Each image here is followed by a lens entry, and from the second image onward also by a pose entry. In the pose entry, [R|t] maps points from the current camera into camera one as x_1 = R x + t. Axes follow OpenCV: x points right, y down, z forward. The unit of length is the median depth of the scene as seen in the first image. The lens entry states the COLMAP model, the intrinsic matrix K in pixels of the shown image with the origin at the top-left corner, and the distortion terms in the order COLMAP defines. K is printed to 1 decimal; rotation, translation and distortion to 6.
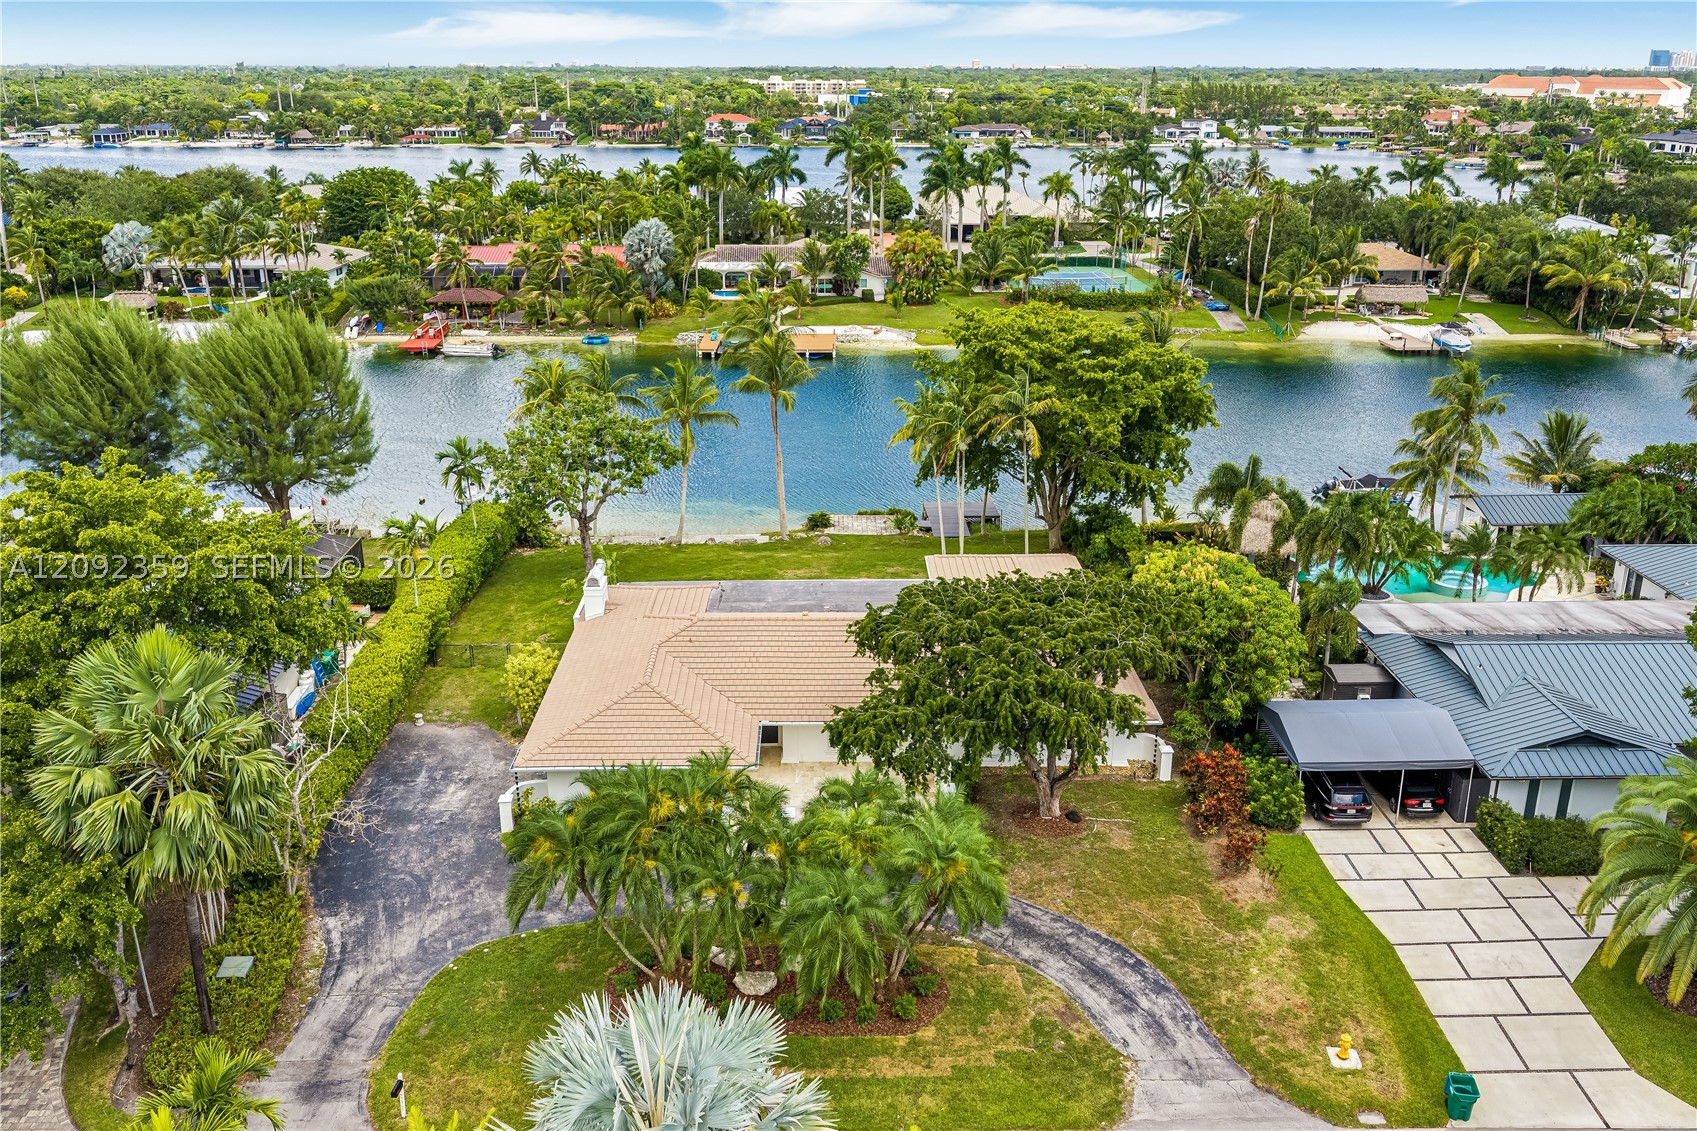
lens RADIAL K [[1441.7, 0, 848.5], [0, 1441.7, 565.5], [0, 0, 1]] dist [-0.000827, -0.000492]
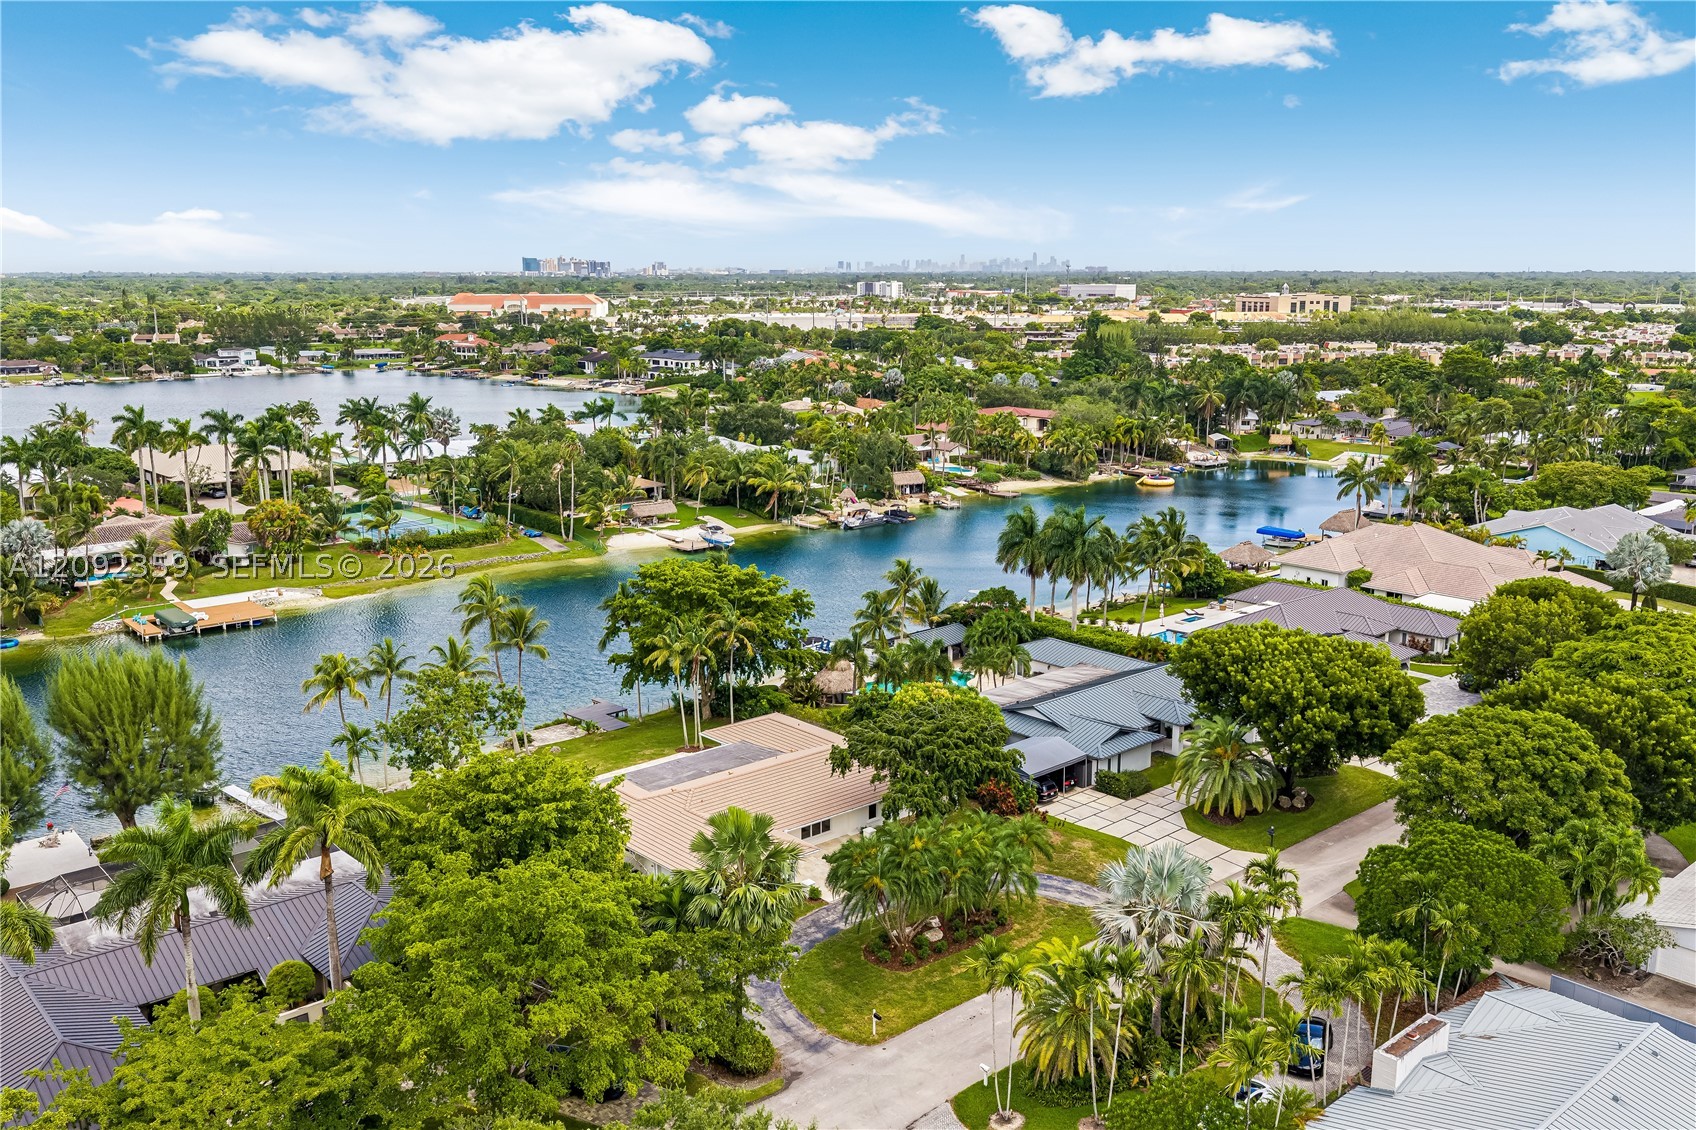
lens RADIAL K [[1403.0, 0, 848.0], [0, 1403.0, 565.0], [0, 0, 1]] dist [0.001728, -0.007776]
pose [[0.765909, -0.135410, 0.628529, -0.937894], [0.215865, 0.974984, -0.052998, -0.086029], [-0.605629, 0.176269, 0.775979, -0.349122]]
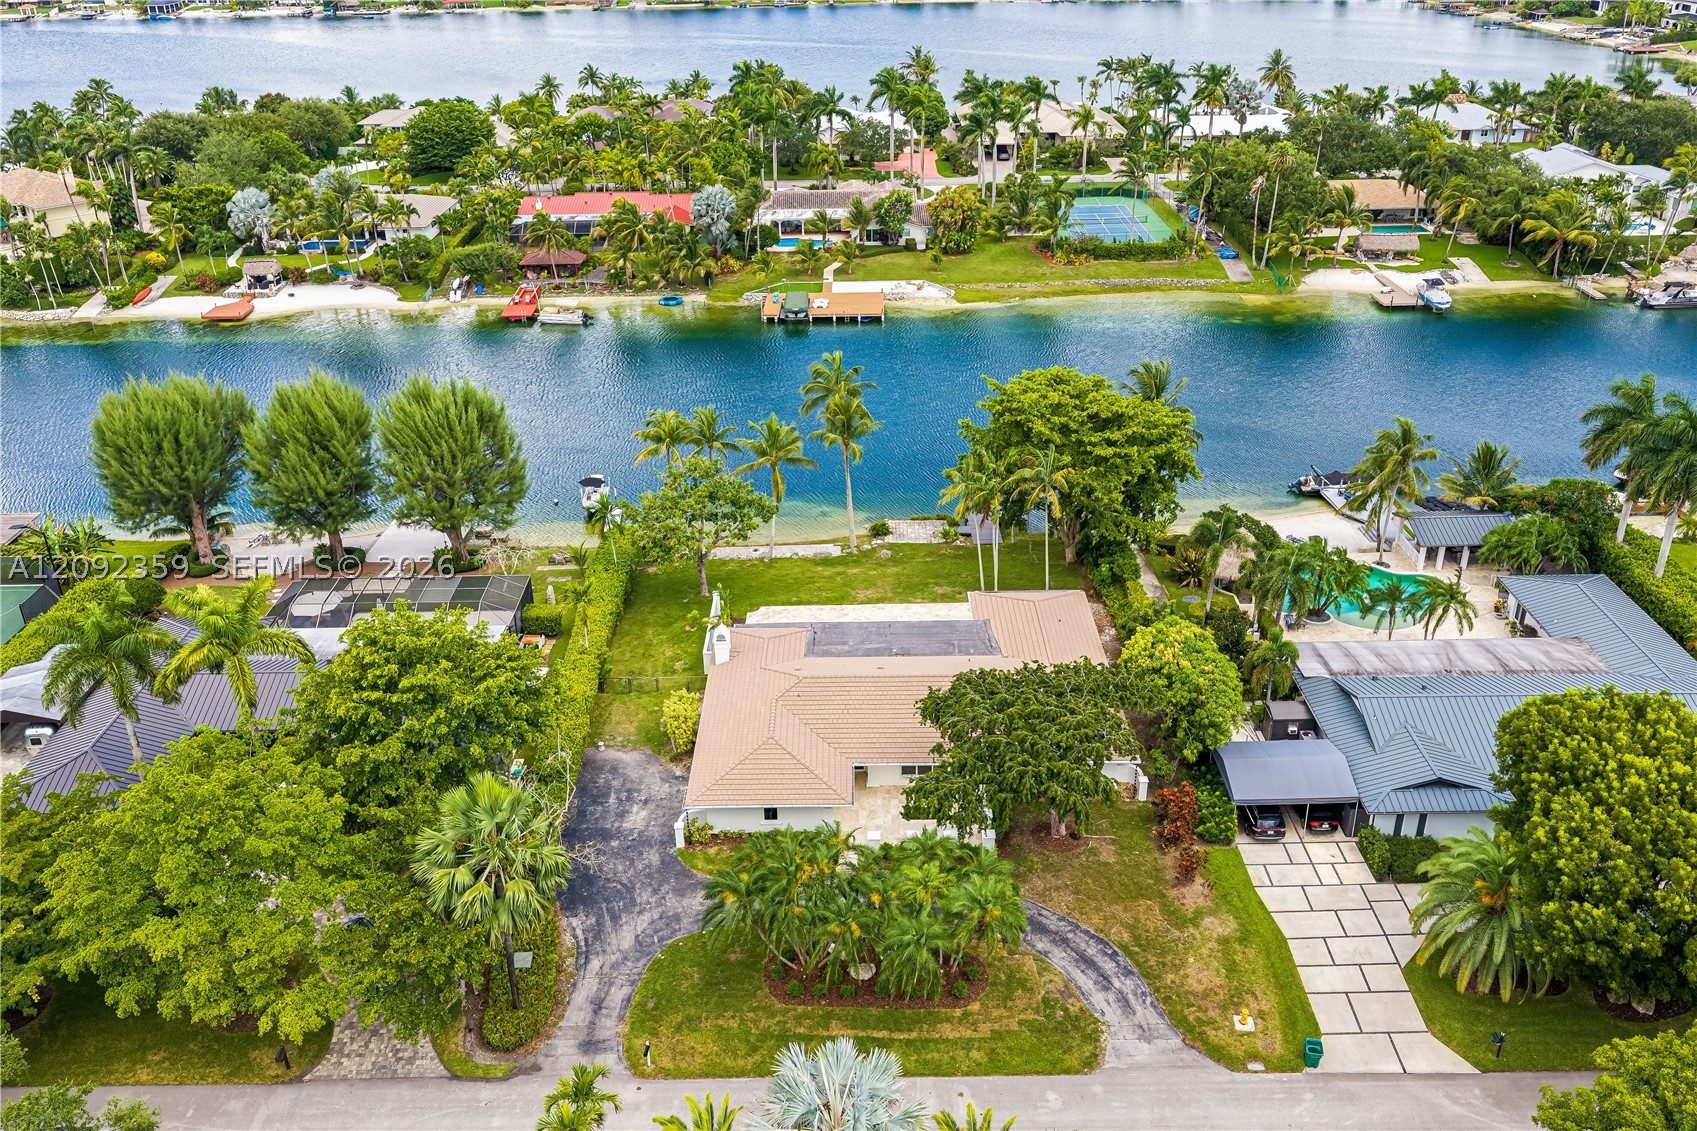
lens RADIAL K [[1403.8, 0, 848.5], [0, 1403.8, 565.5], [0, 0, 1]] dist [0.001728, -0.007776]
pose [[0.999659, -0.007309, -0.025084, -0.028492], [0.010379, 0.992164, 0.124508, -0.241969], [0.023977, -0.124726, 0.991901, -0.318751]]
